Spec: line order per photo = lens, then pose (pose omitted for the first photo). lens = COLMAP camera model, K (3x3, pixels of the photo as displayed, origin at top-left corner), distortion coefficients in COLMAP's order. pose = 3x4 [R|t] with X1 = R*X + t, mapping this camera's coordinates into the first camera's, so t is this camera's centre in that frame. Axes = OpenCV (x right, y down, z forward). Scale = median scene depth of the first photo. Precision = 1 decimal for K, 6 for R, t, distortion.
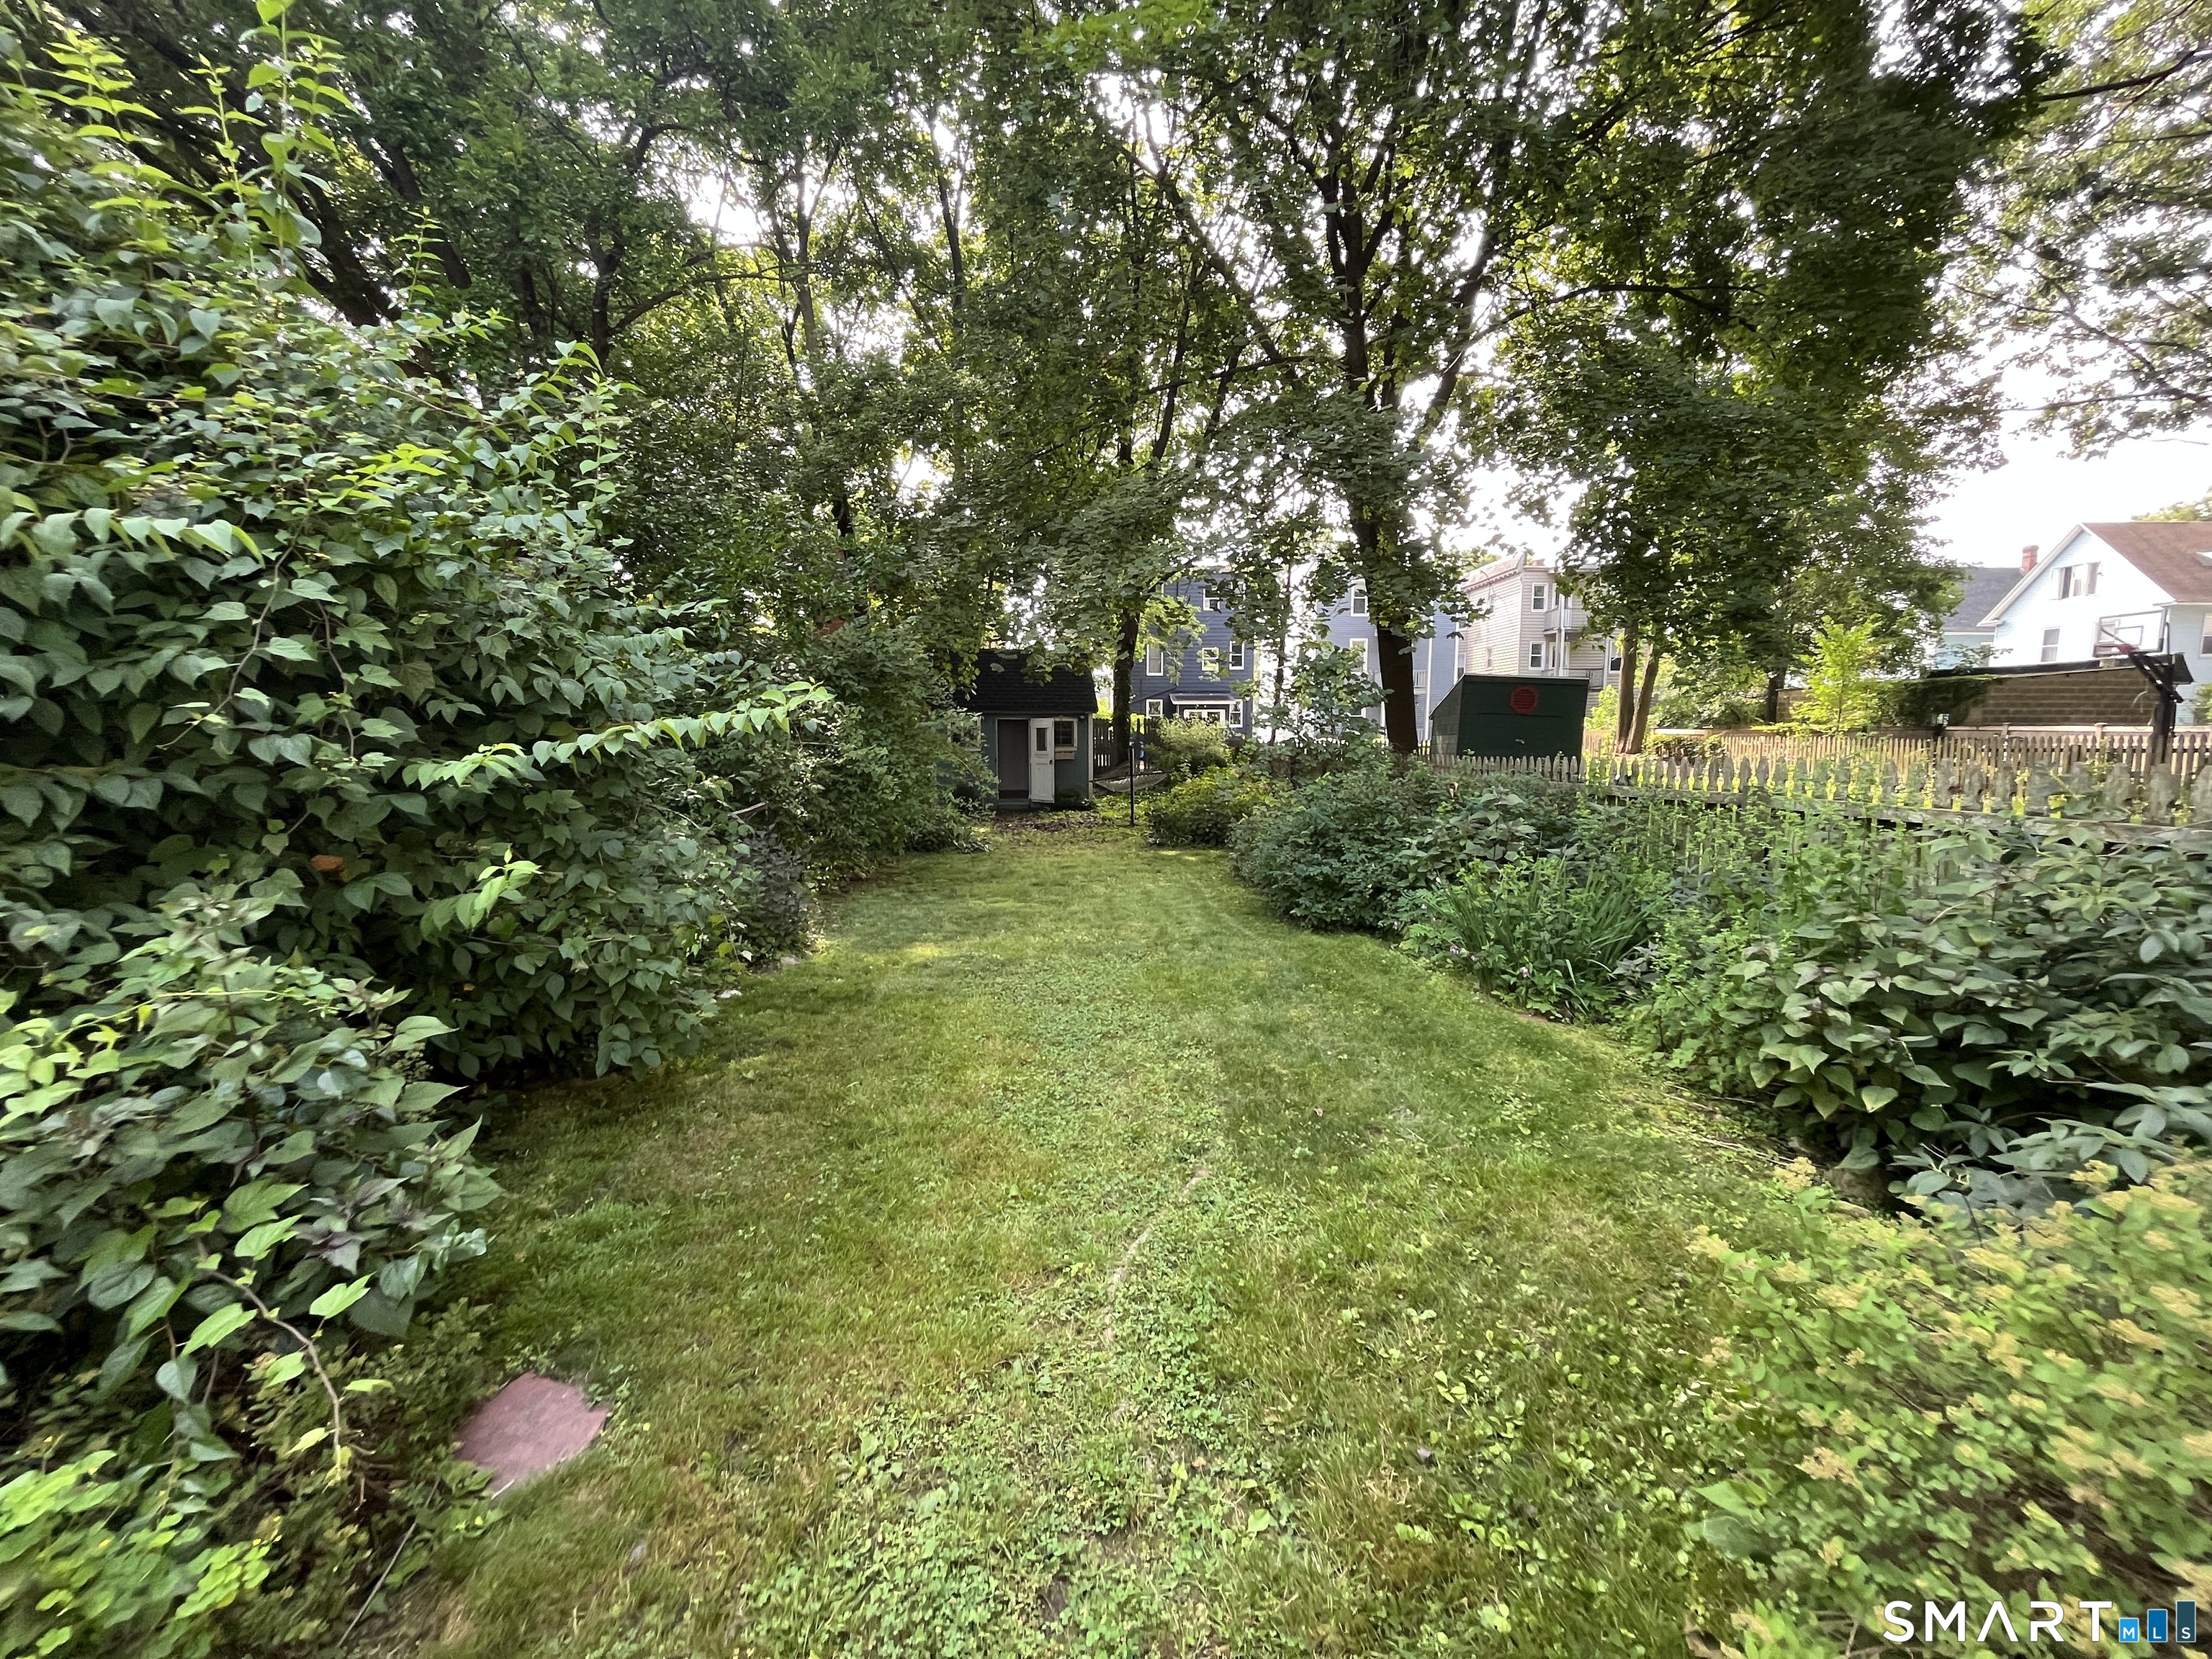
lens RADIAL K [[898.7, 0, 1094.2], [0, 898.7, 834.5], [0, 0, 1]] dist [-0.004095, -0.000112]
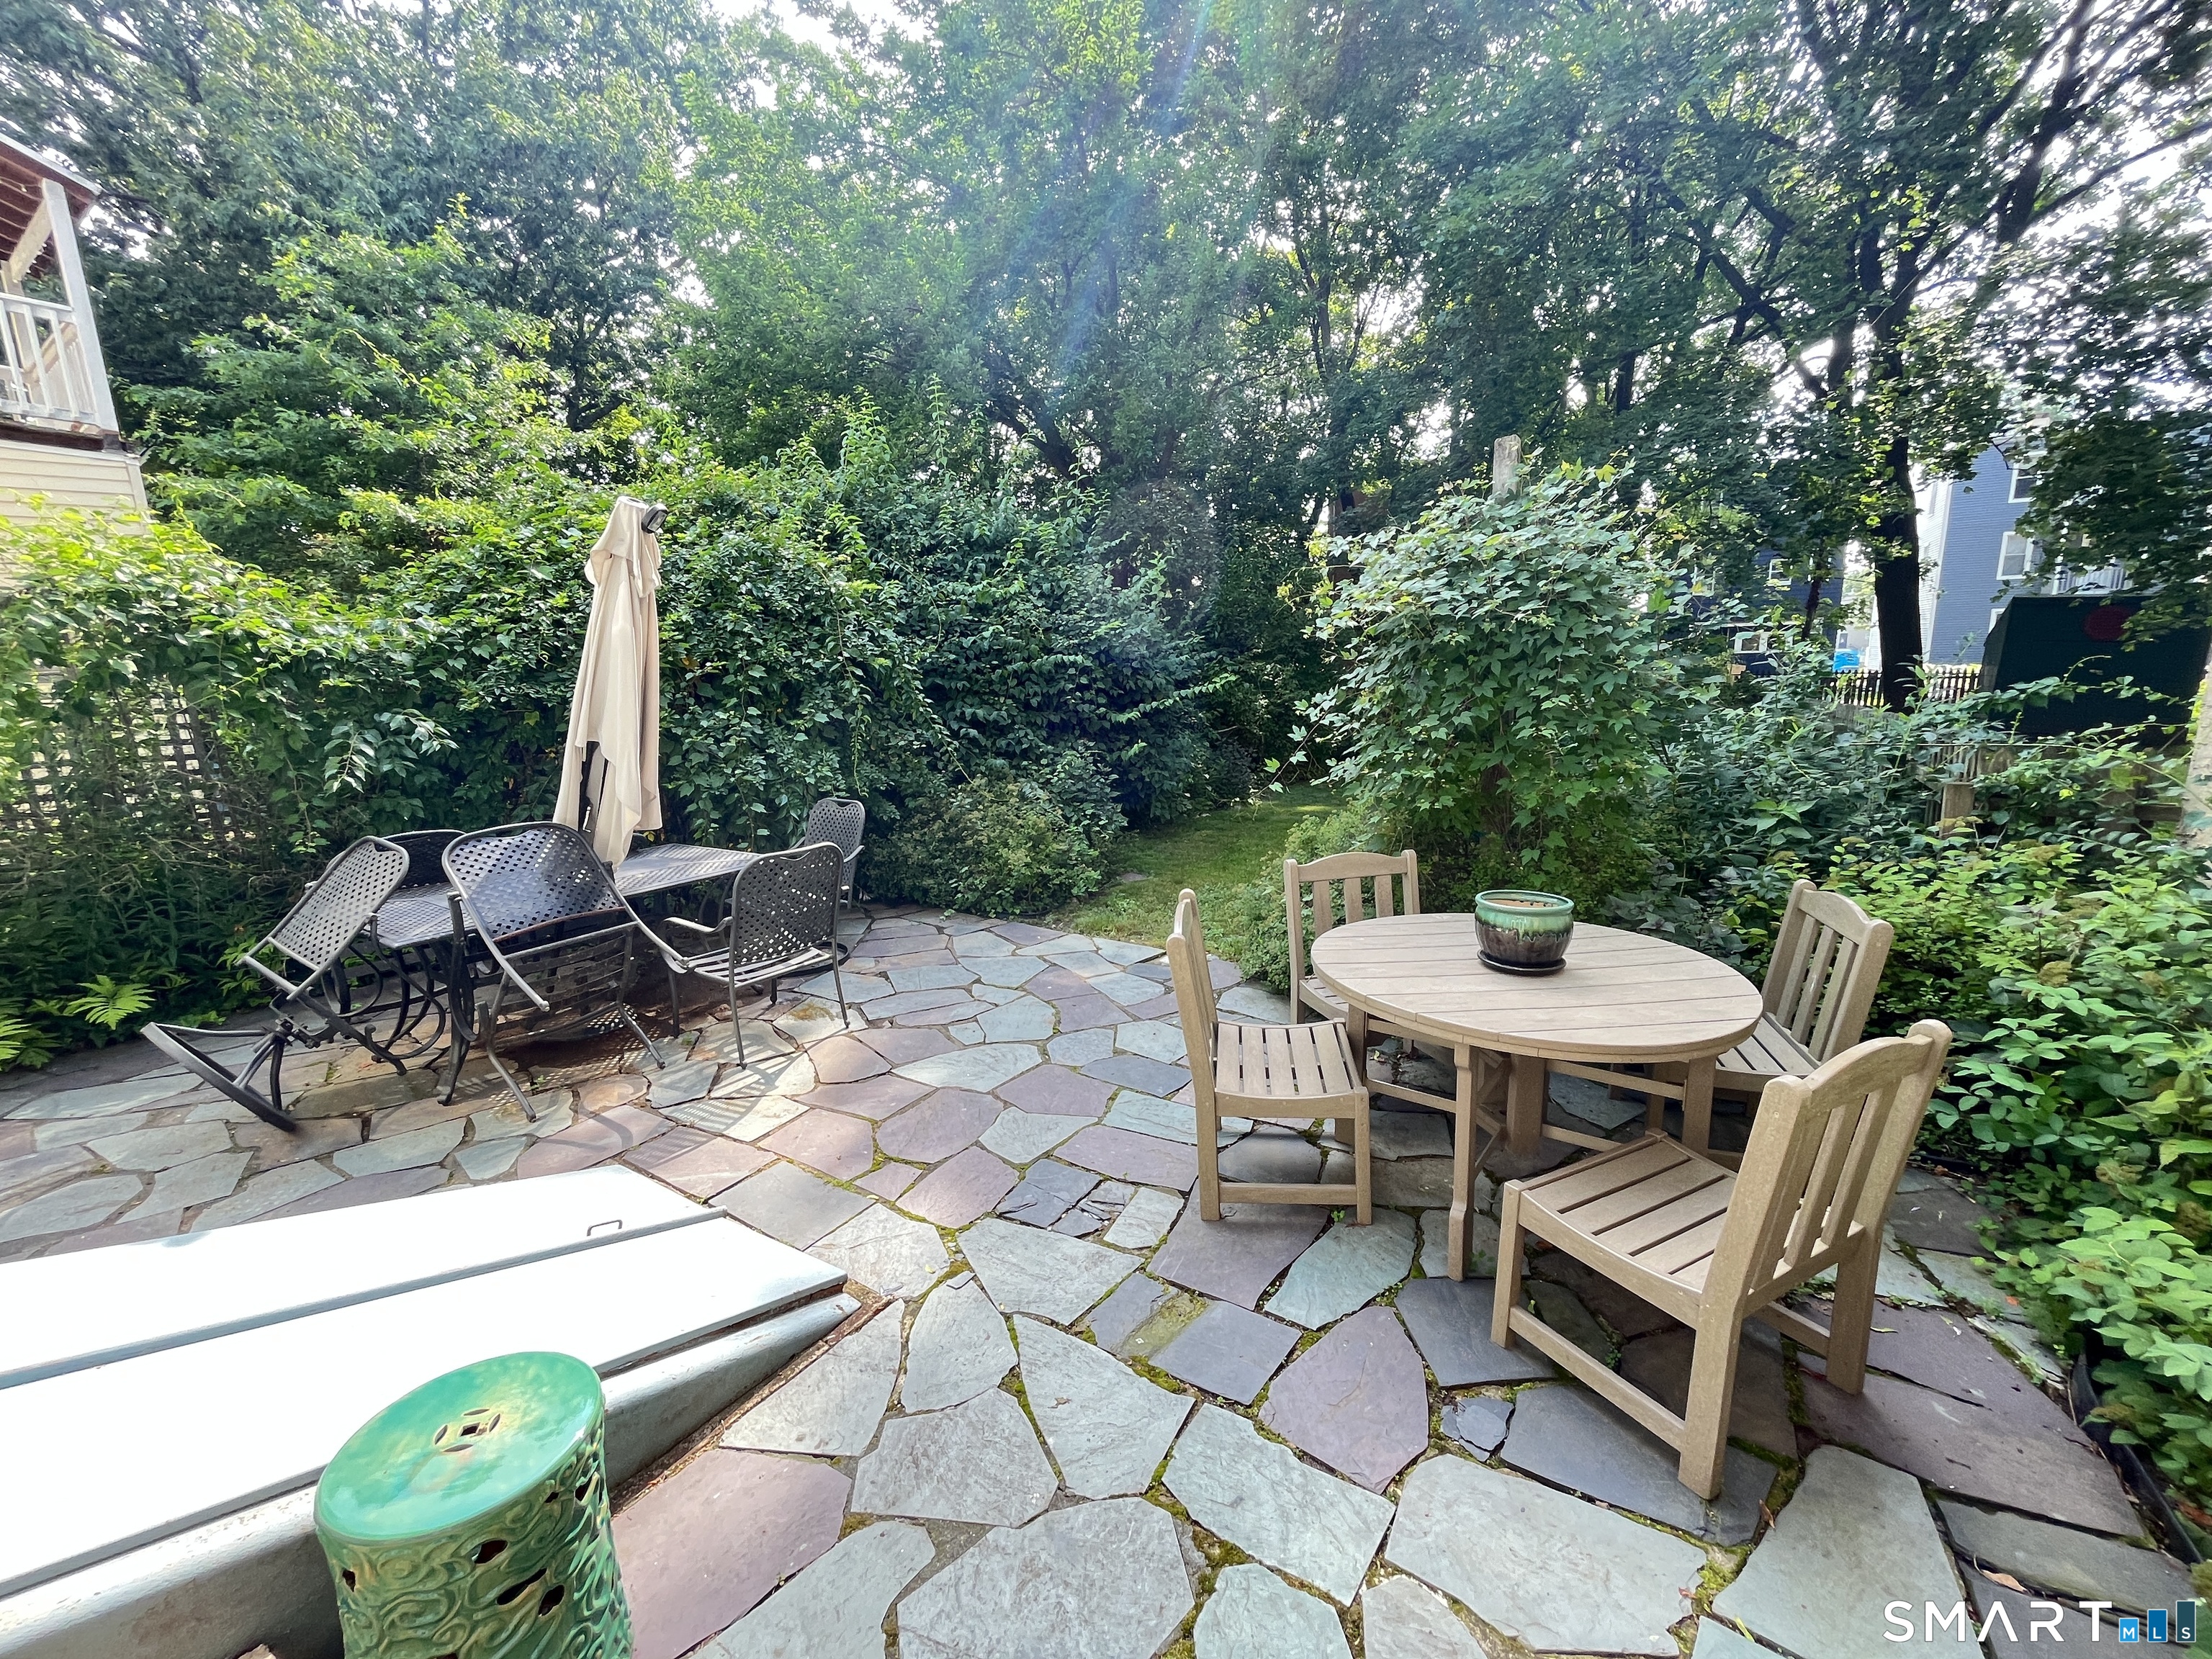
lens RADIAL K [[898.7, 0, 1103.9], [0, 898.7, 826.5], [0, 0, 1]] dist [-0.004095, -0.000112]
pose [[0.848035, 0.085551, -0.522989, 0.616343], [-0.044001, 0.994843, 0.091388, 0.026939], [0.528110, -0.054488, 0.847426, -1.132862]]
